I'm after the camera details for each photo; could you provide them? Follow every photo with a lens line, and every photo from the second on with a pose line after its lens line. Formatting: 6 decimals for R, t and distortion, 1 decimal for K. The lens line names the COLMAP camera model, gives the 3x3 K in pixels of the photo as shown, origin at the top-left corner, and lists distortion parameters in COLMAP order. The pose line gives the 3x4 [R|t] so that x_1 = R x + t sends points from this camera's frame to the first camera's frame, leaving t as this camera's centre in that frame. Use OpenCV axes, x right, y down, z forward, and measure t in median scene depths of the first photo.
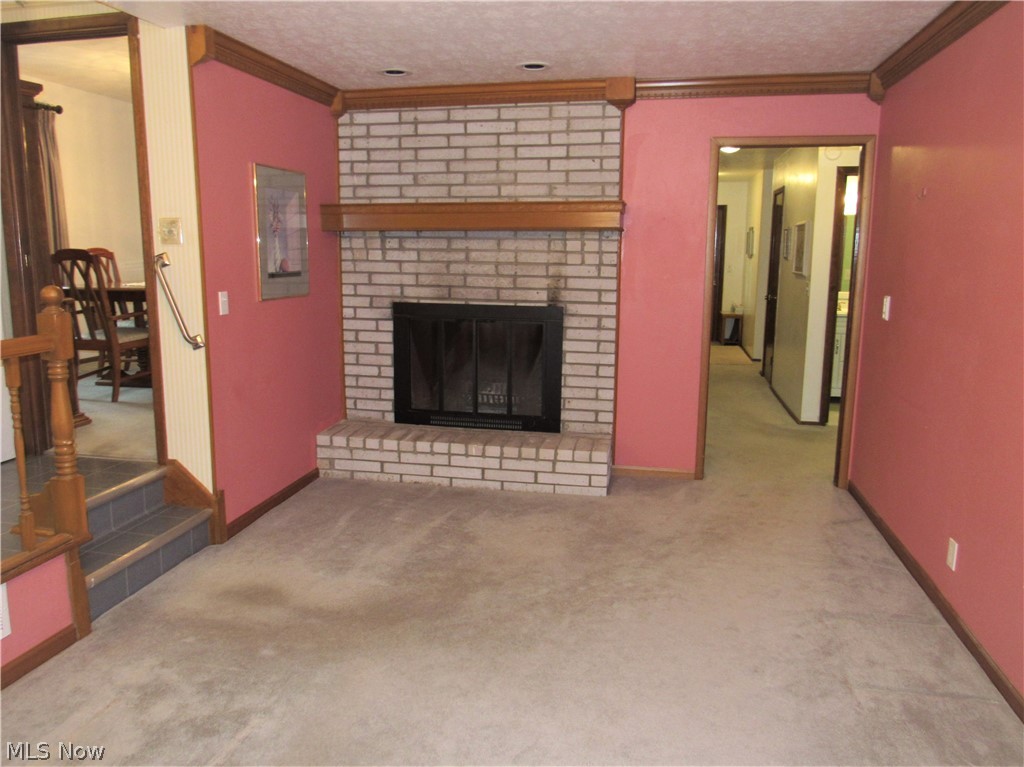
lens RADIAL K [[752.4, 0, 511.3], [0, 752.4, 385.0], [0, 0, 1]] dist [-0.026825, 0.007111]
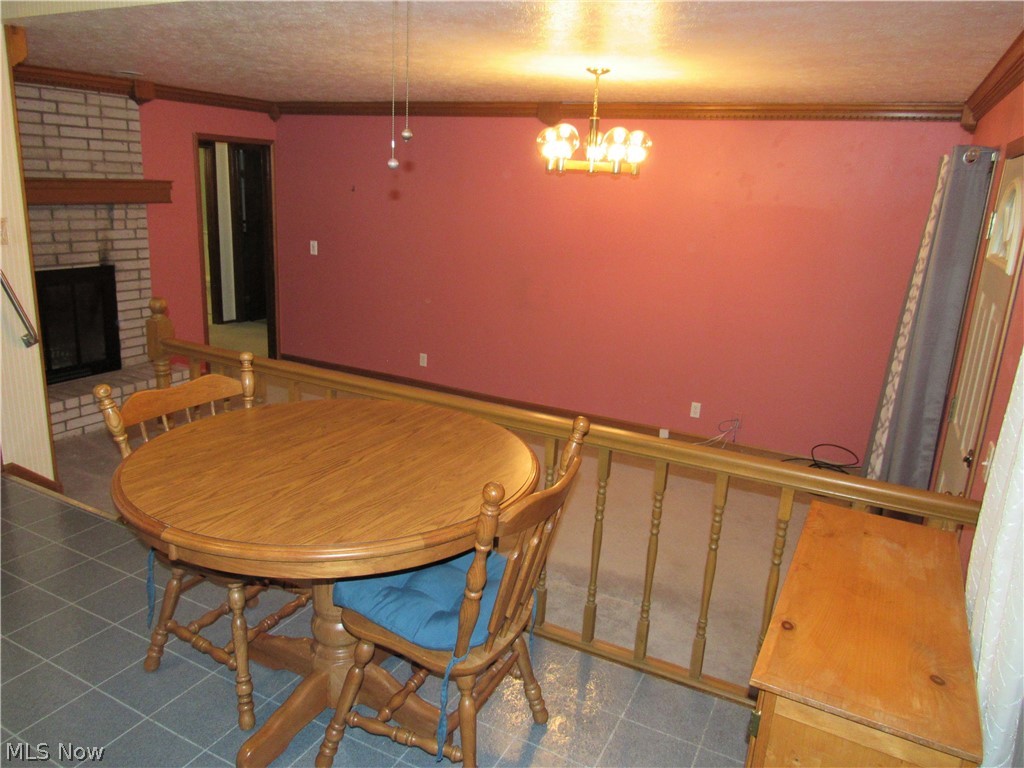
lens RADIAL K [[752.4, 0, 507.5], [0, 752.4, 380.9], [0, 0, 1]] dist [-0.026825, 0.007111]
pose [[0.267521, -0.246944, 0.931371, -0.929438], [0.113117, 0.967966, 0.224156, -0.121831], [-0.956889, 0.045387, 0.286885, 0.061519]]
